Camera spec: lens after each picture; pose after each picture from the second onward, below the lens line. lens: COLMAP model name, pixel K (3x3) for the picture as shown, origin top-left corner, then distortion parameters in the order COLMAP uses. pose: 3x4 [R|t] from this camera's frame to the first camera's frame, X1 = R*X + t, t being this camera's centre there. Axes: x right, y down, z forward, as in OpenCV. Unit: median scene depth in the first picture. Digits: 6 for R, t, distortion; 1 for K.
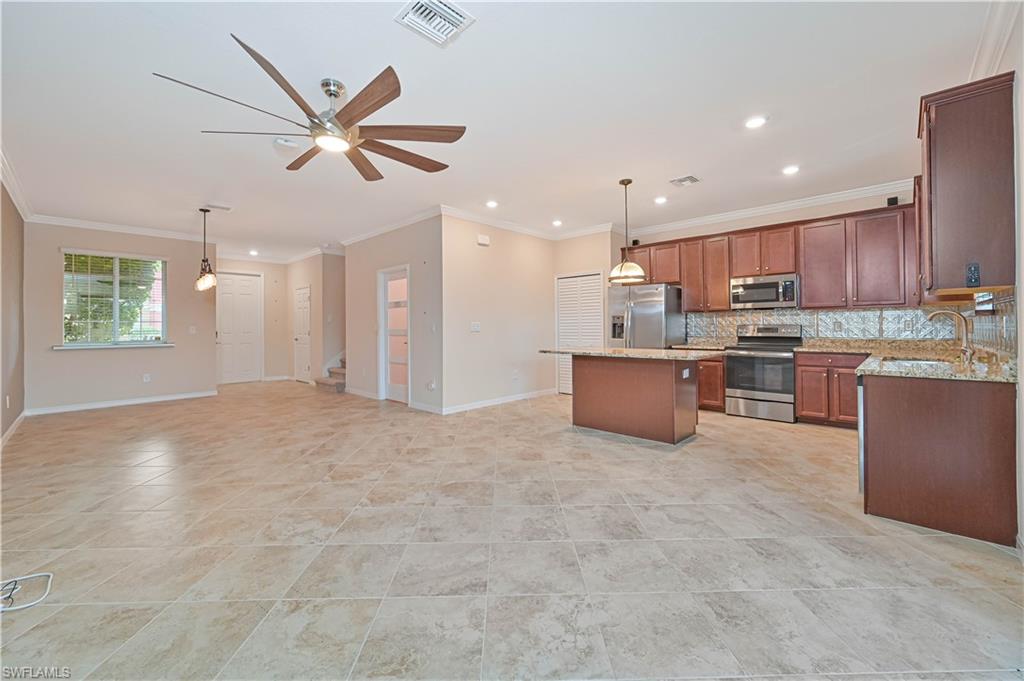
lens RADIAL K [[411.8, 0, 512.8], [0, 411.8, 327.6], [0, 0, 1]] dist [-0.000079, 0.000737]
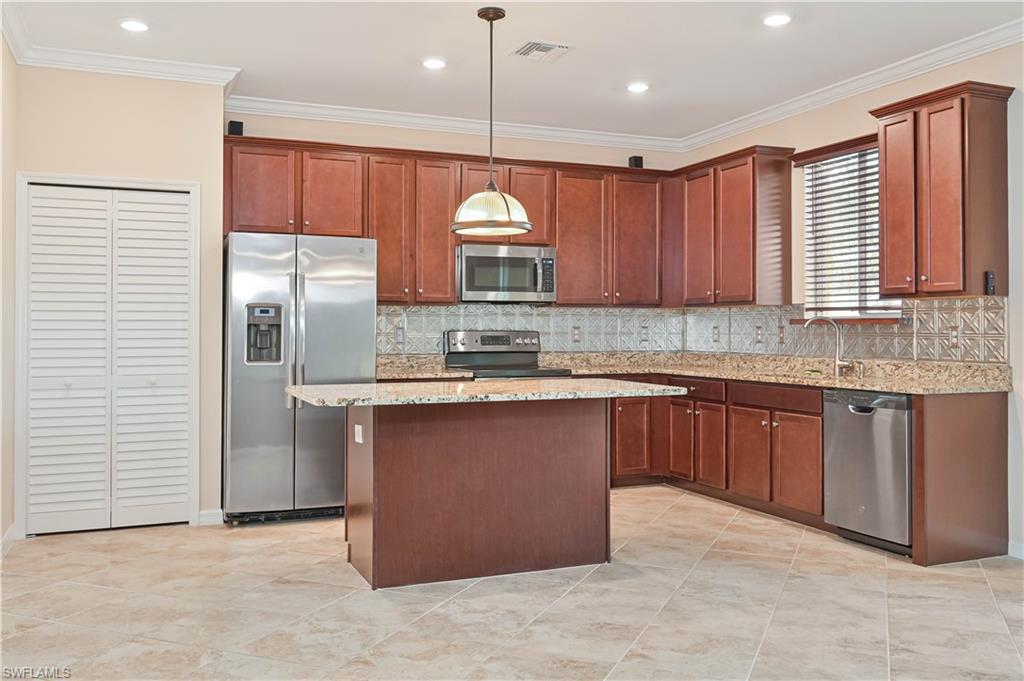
lens RADIAL K [[893.9, 0, 513.7], [0, 893.9, 323.8], [0, 0, 1]] dist [-0.006159, 0.015200]
pose [[0.393880, 0.014705, 0.919044, -0.864890], [-0.004568, 0.999891, -0.014041, 0.000874], [-0.919151, 0.001332, 0.393904, 0.830059]]
